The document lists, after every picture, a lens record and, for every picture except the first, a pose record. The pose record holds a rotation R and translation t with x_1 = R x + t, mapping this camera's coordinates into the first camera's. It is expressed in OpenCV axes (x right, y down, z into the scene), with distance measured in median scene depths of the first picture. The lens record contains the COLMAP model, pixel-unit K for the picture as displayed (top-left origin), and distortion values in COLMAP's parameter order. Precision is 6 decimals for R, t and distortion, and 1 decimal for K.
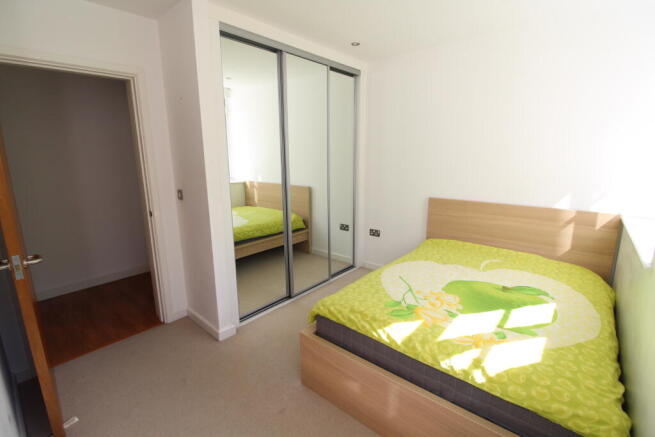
lens RADIAL K [[305.2, 0, 323.7], [0, 305.2, 219.3], [0, 0, 1]] dist [-0.000514, -0.000331]
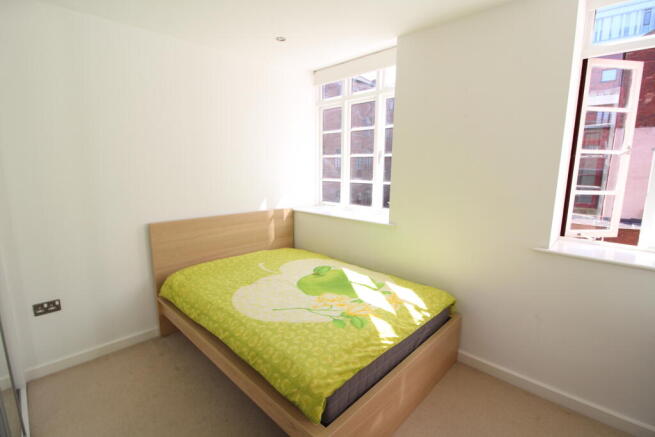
lens RADIAL K [[305.2, 0, 323.7], [0, 305.2, 219.3], [0, 0, 1]] dist [-0.000514, -0.000331]
pose [[0.059676, -0.163642, 0.984713, -0.674233], [0.200476, 0.968337, 0.148771, -0.194567], [-0.977879, 0.188533, 0.090593, 0.901409]]
